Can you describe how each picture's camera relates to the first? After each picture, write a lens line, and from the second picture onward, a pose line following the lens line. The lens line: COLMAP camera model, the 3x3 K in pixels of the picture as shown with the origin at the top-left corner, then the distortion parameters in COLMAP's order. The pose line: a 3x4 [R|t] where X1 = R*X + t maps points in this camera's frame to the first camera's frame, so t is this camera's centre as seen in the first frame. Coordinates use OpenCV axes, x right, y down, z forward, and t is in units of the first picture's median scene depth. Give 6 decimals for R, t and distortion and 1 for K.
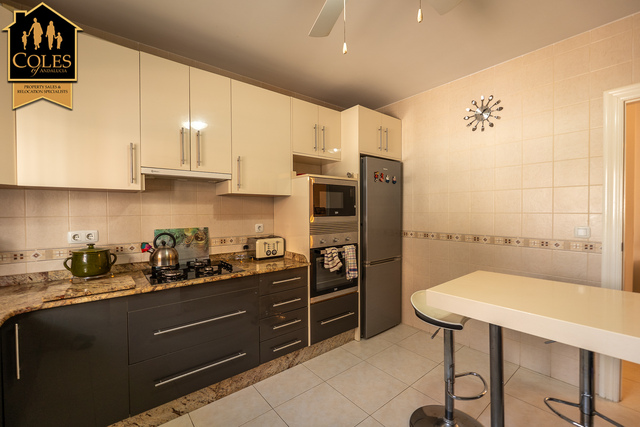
lens RADIAL K [[268.0, 0, 318.4], [0, 268.0, 215.7], [0, 0, 1]] dist [-0.007890, -0.000307]
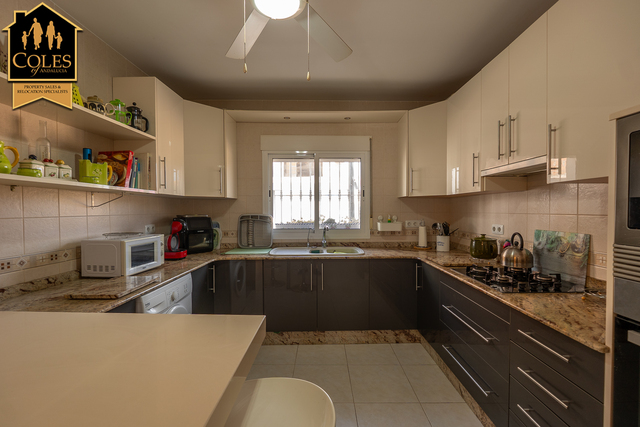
lens RADIAL K [[271.1, 0, 320.0], [0, 271.1, 213.5], [0, 0, 1]] dist [-0.002229, -0.000091]
pose [[-0.632021, 0.019500, -0.774706, 0.513725], [-0.003086, 0.999612, 0.027679, -0.023424], [0.774945, 0.019884, -0.631716, 0.914900]]
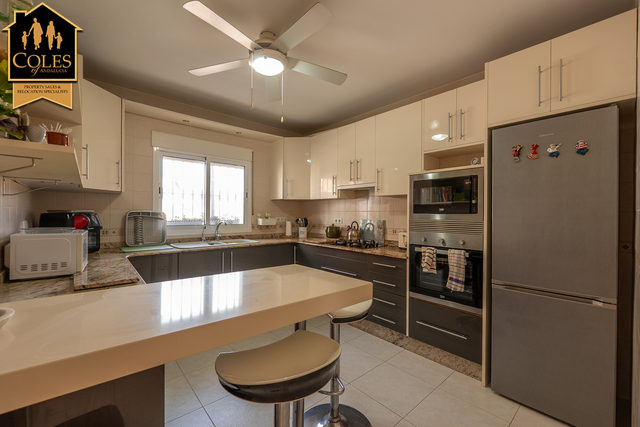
lens RADIAL K [[268.0, 0, 318.4], [0, 268.0, 215.7], [0, 0, 1]] dist [-0.007890, -0.000307]
pose [[0.036124, 0.017256, -0.999198, 0.998823], [-0.021271, 0.999638, 0.016495, 0.003158], [0.999121, 0.020658, 0.036478, 0.601778]]
